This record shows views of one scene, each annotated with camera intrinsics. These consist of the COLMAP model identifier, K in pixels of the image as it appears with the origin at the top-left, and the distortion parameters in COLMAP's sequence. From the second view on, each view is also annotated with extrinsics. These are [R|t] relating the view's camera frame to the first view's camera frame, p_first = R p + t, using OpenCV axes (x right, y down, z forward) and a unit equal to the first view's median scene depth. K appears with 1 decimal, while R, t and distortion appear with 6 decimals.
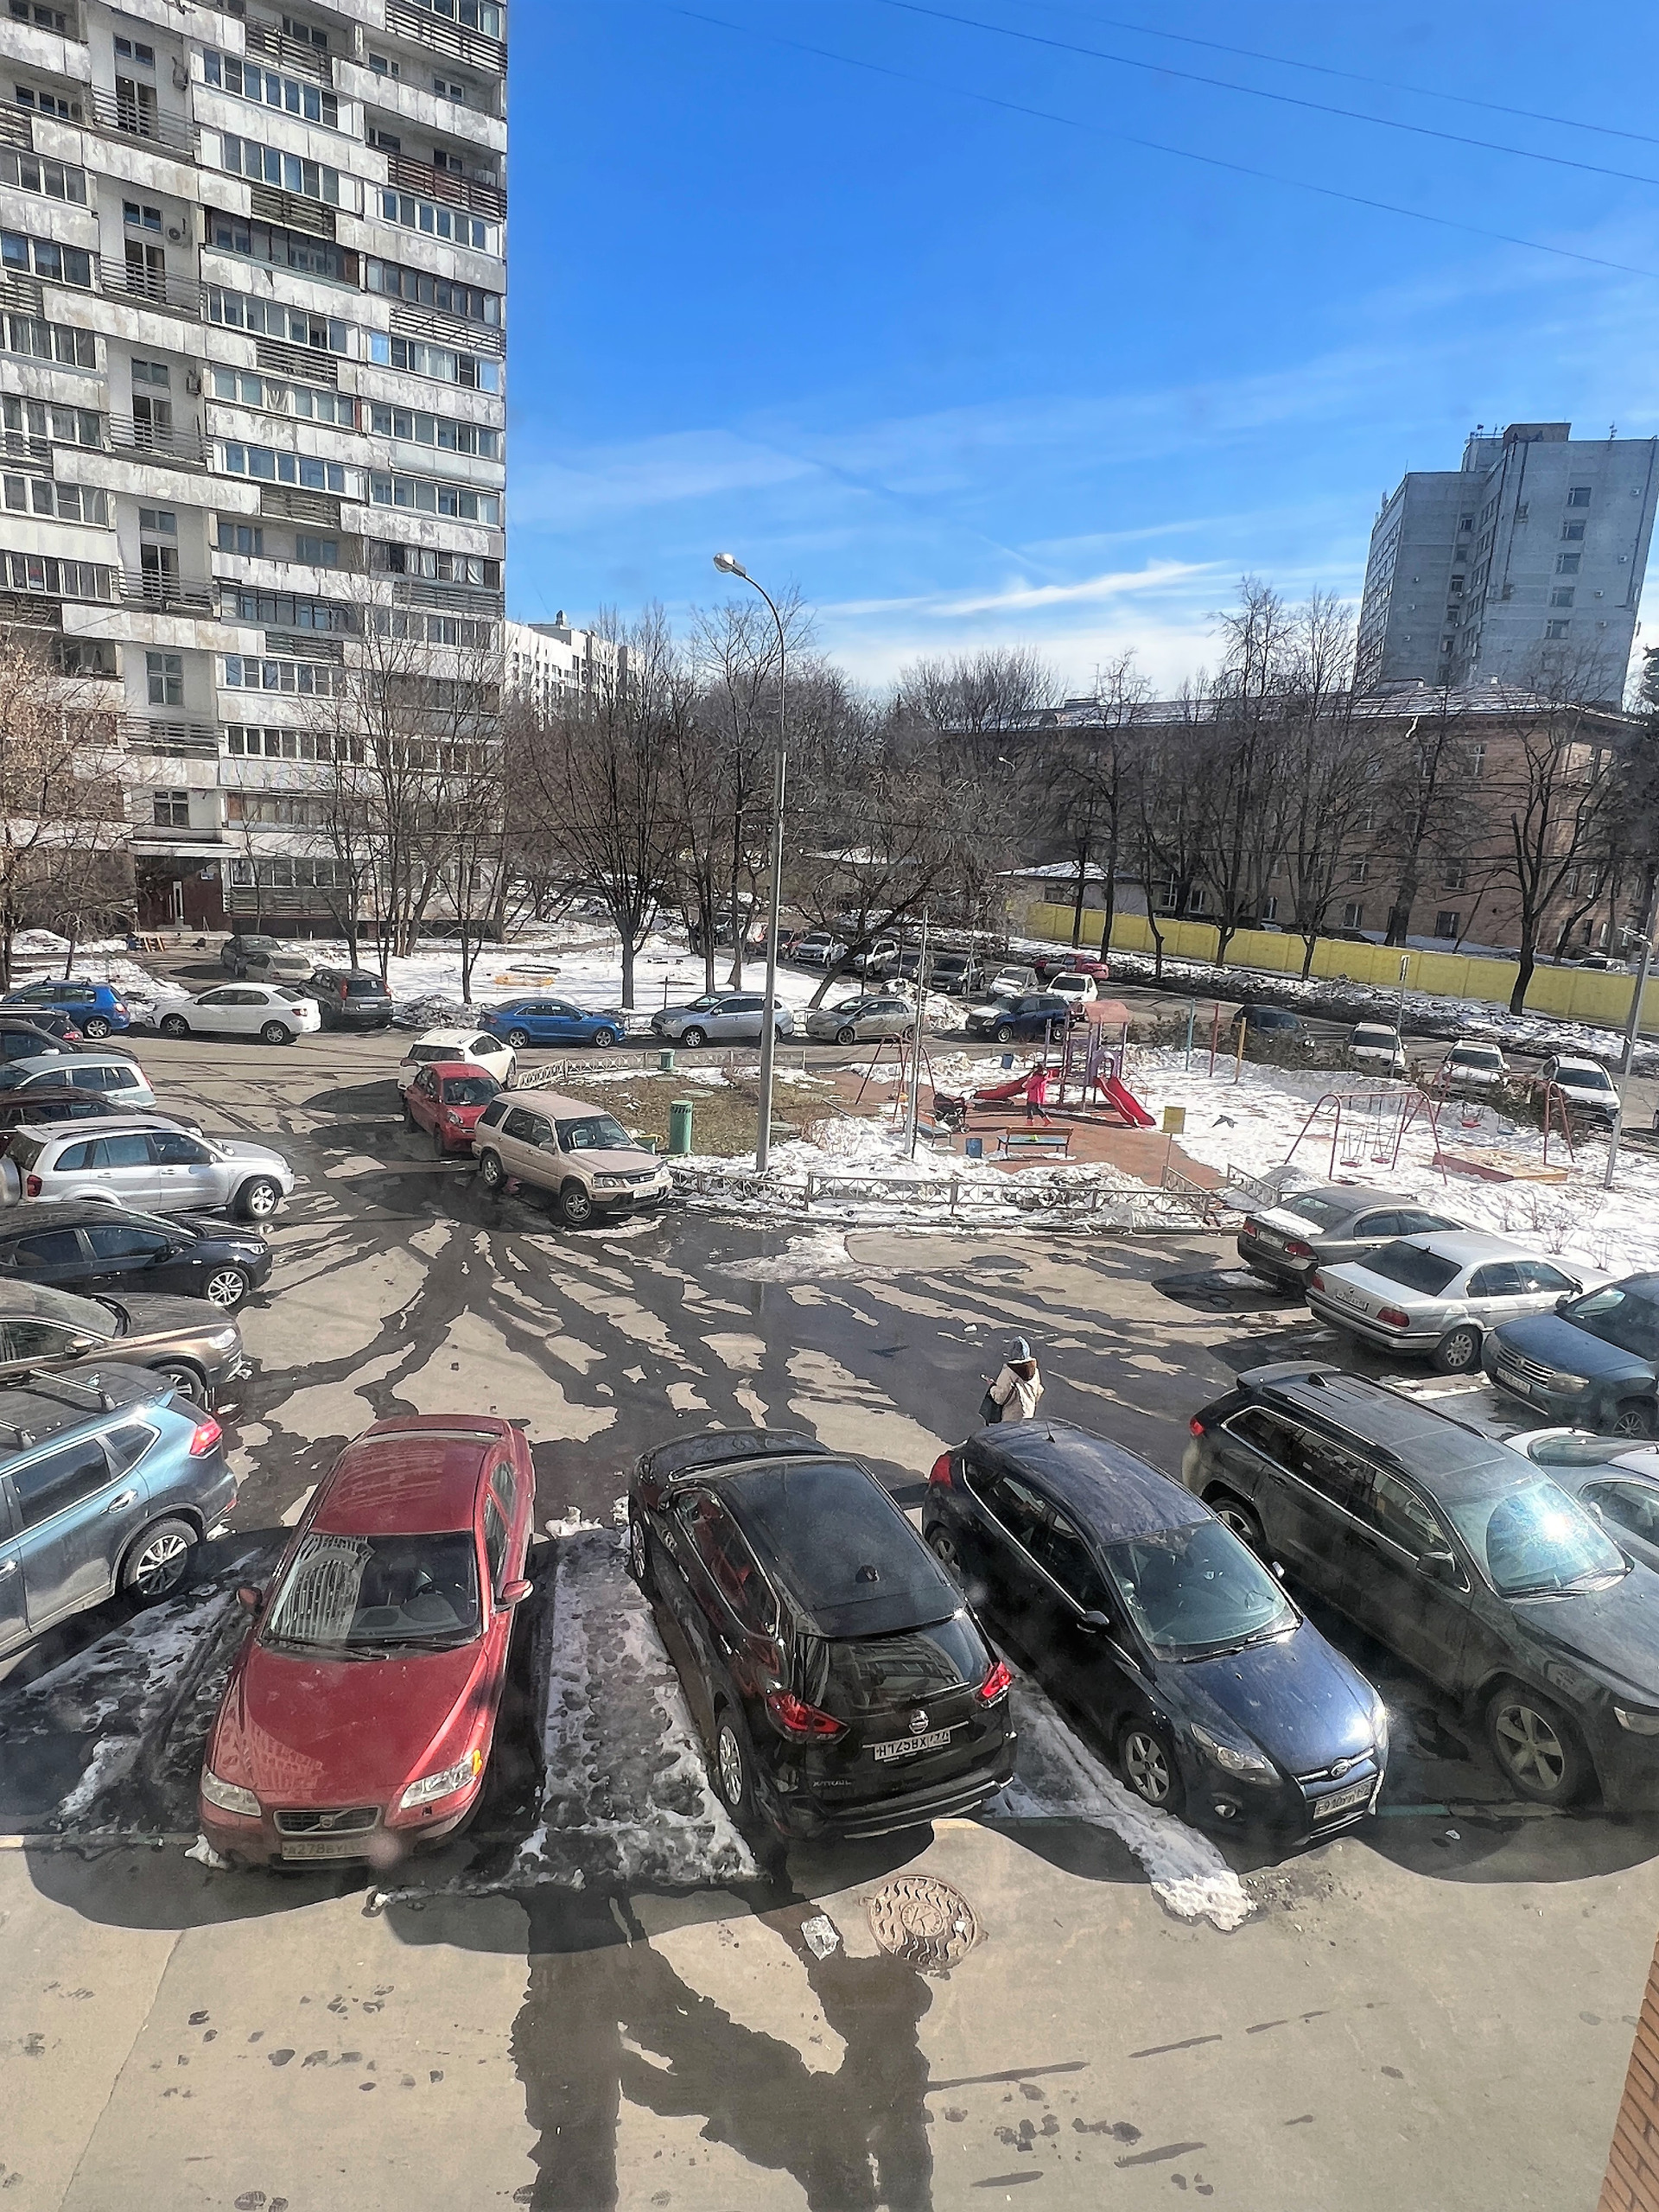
lens RADIAL K [[1287.7, 0, 829.5], [0, 1287.7, 1113.6], [0, 0, 1]] dist [-0.000663, -0.000645]
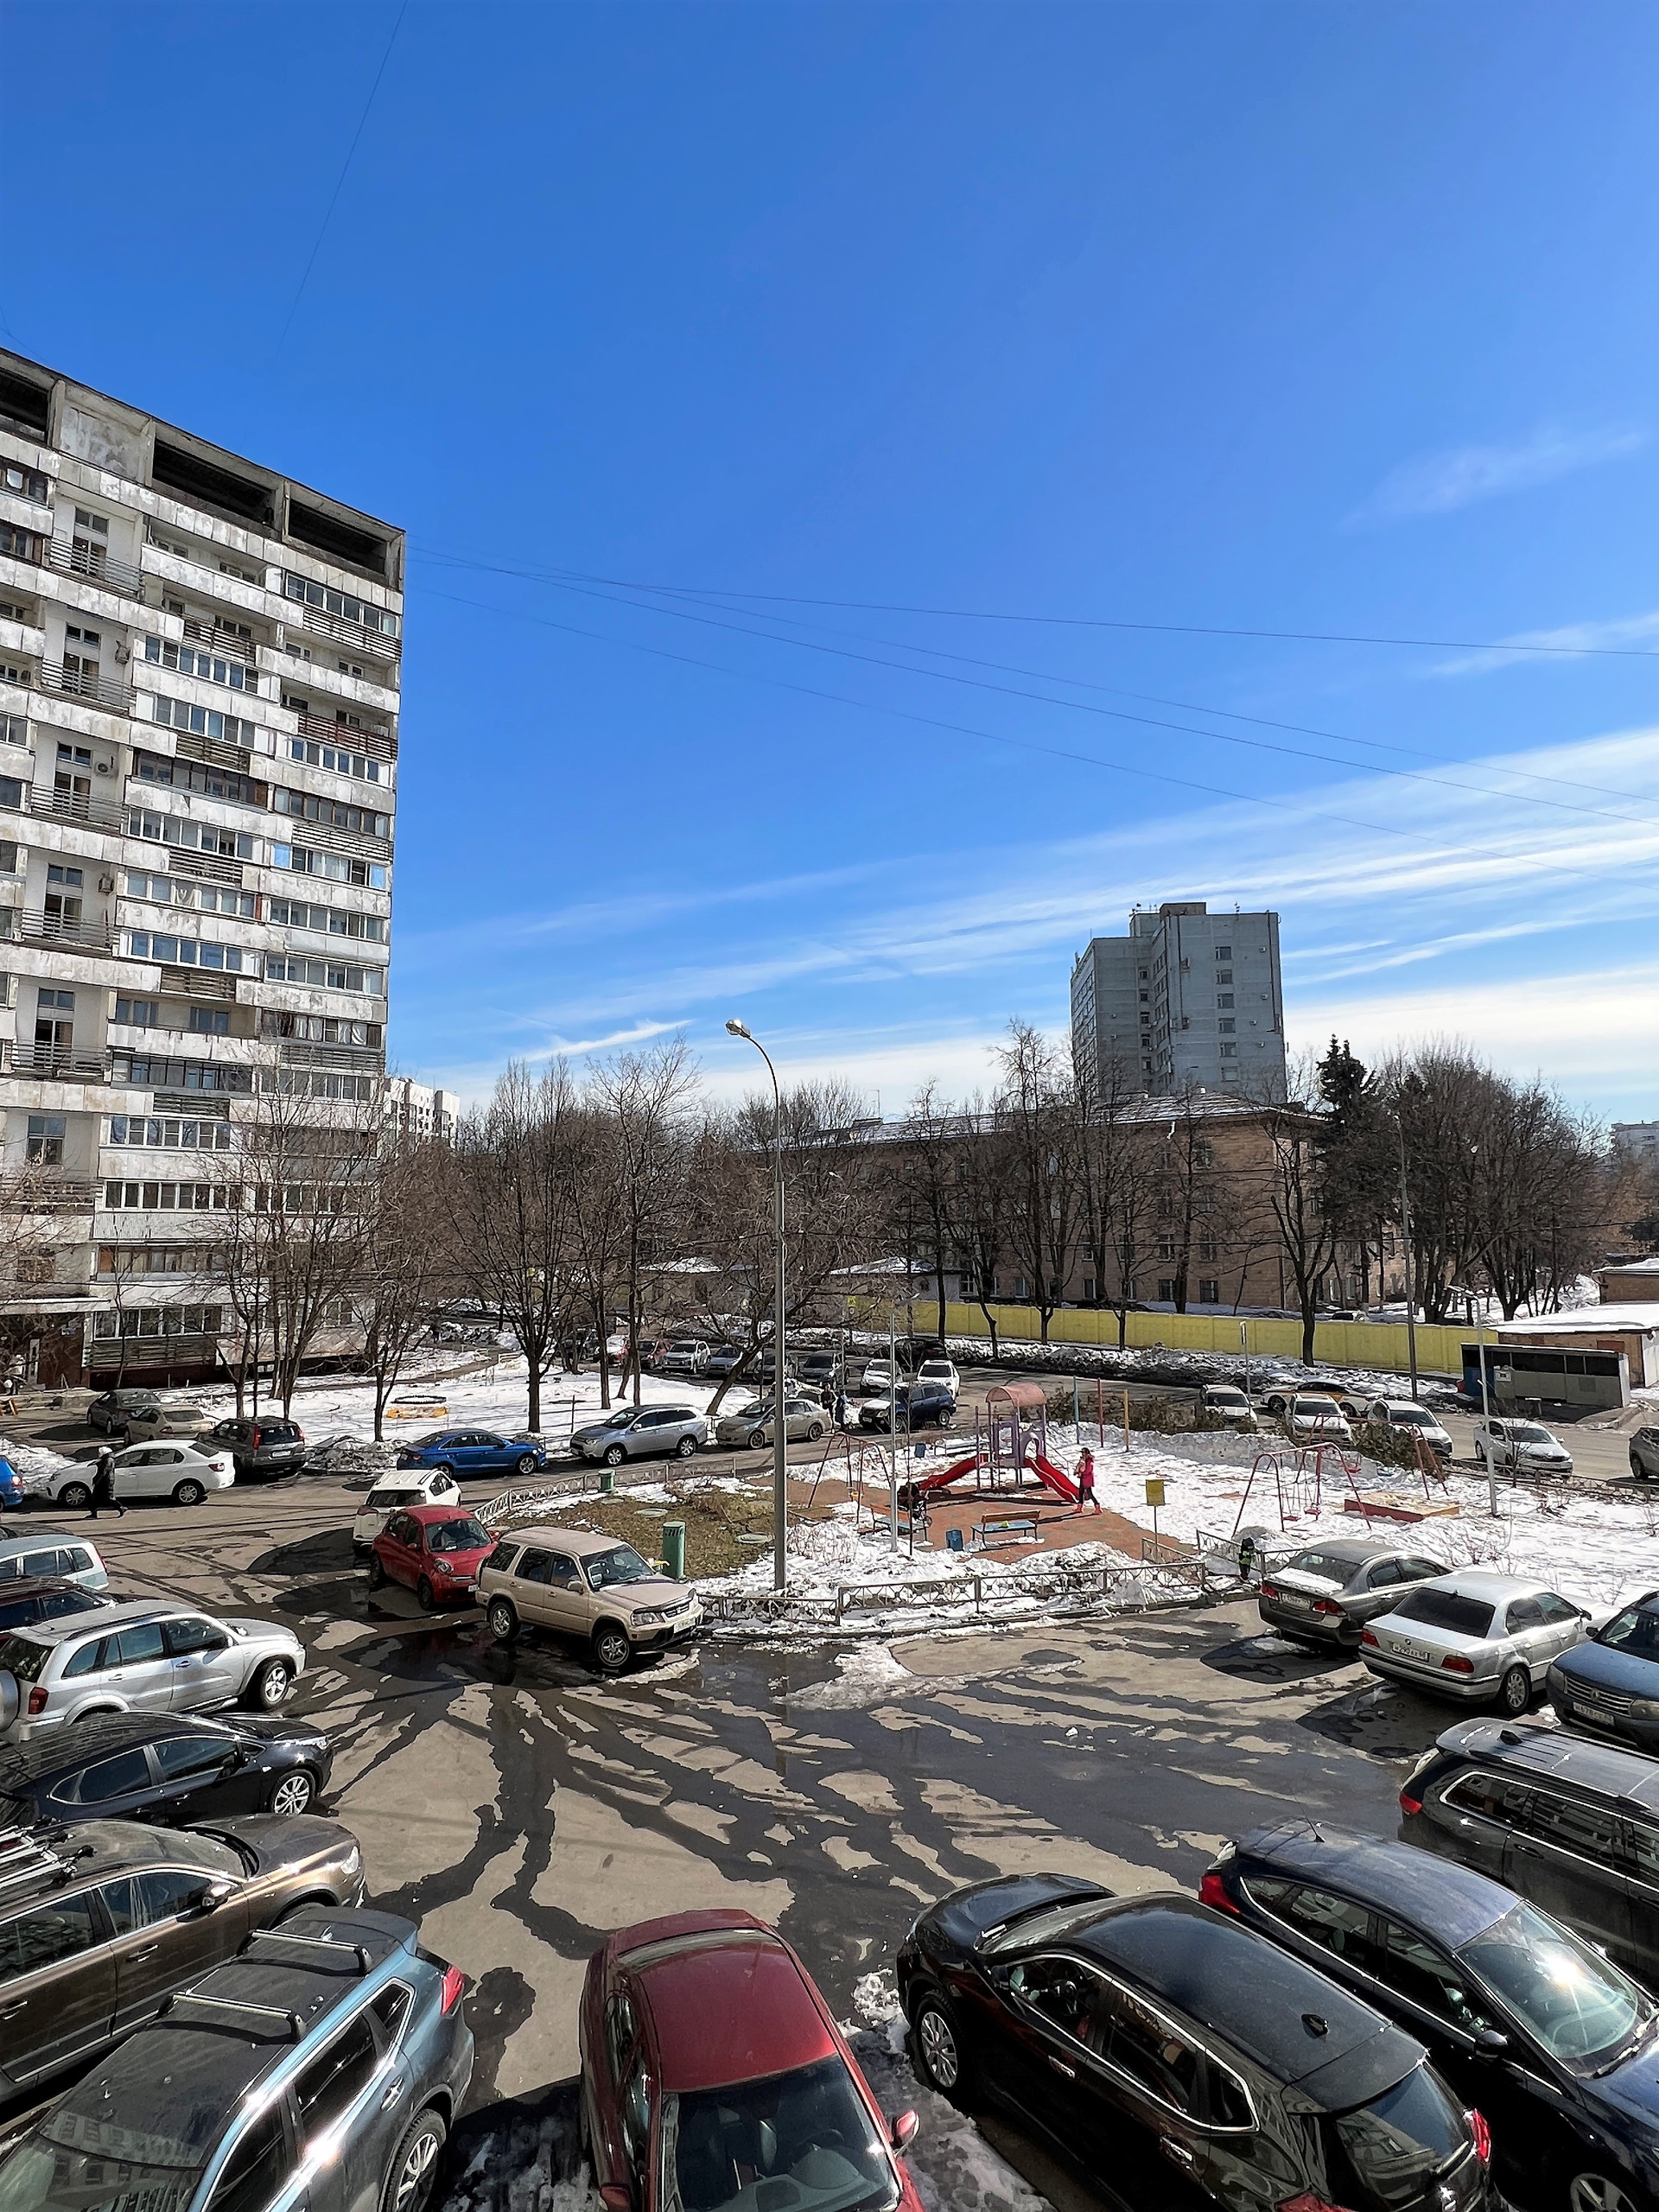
lens RADIAL K [[1197.4, 0, 828.2], [0, 1197.4, 1097.0], [0, 0, 1]] dist [-0.004104, 0.000493]
pose [[0.981199, -0.038967, 0.189023, -0.114742], [0.098537, 0.943280, -0.317038, -0.010915], [-0.165948, 0.329703, 0.929385, 0.004325]]
